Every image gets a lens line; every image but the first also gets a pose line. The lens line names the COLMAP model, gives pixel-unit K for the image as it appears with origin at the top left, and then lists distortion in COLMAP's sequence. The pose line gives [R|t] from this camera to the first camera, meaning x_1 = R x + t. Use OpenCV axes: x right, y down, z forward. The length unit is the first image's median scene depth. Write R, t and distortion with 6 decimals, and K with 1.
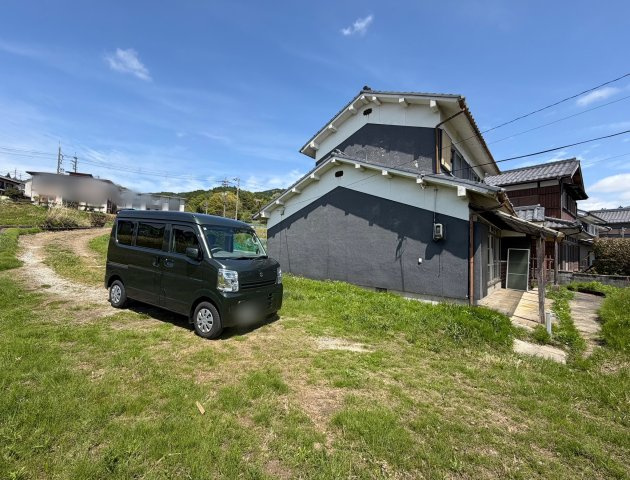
lens RADIAL K [[254.2, 0, 308.7], [0, 254.2, 240.9], [0, 0, 1]] dist [-0.000585, 0.000011]
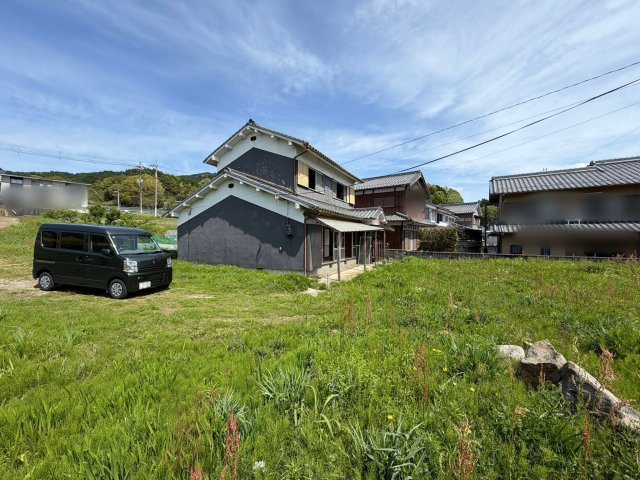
lens RADIAL K [[255.5, 0, 320.0], [0, 255.5, 240.0], [0, 0, 1]] dist [-0.001325, 0.000047]
pose [[0.960635, -0.033568, 0.275779, 0.224835], [0.020175, 0.998482, 0.051258, -0.045088], [-0.277081, -0.043676, 0.959853, -0.515317]]
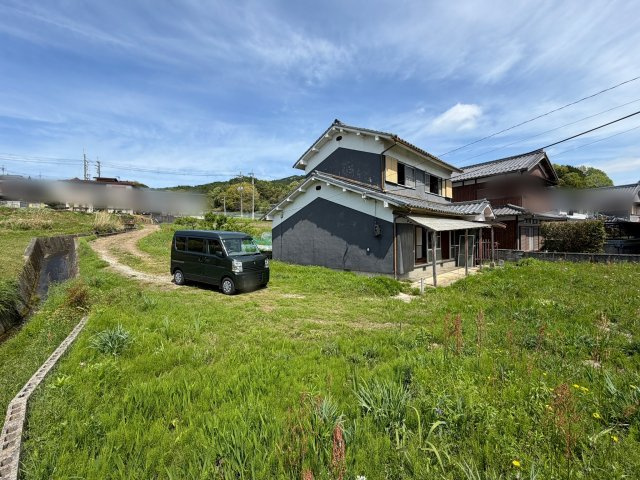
lens RADIAL K [[265.6, 0, 321.2], [0, 265.6, 239.9], [0, 0, 1]] dist [0.000648, -0.000252]
pose [[0.998033, -0.047483, -0.040925, 0.213654], [0.049249, 0.997849, 0.043262, -0.055384], [0.038783, -0.045192, 0.998225, -0.514912]]
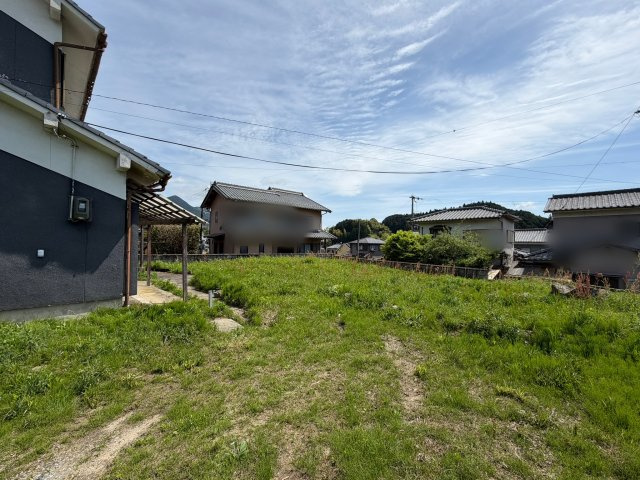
lens RADIAL K [[265.6, 0, 321.2], [0, 265.6, 239.9], [0, 0, 1]] dist [0.000648, -0.000252]
pose [[0.031767, -0.016112, 0.999365, -0.160637], [-0.051051, 0.998539, 0.017721, -0.000409], [-0.998191, -0.051581, 0.030898, 0.289953]]
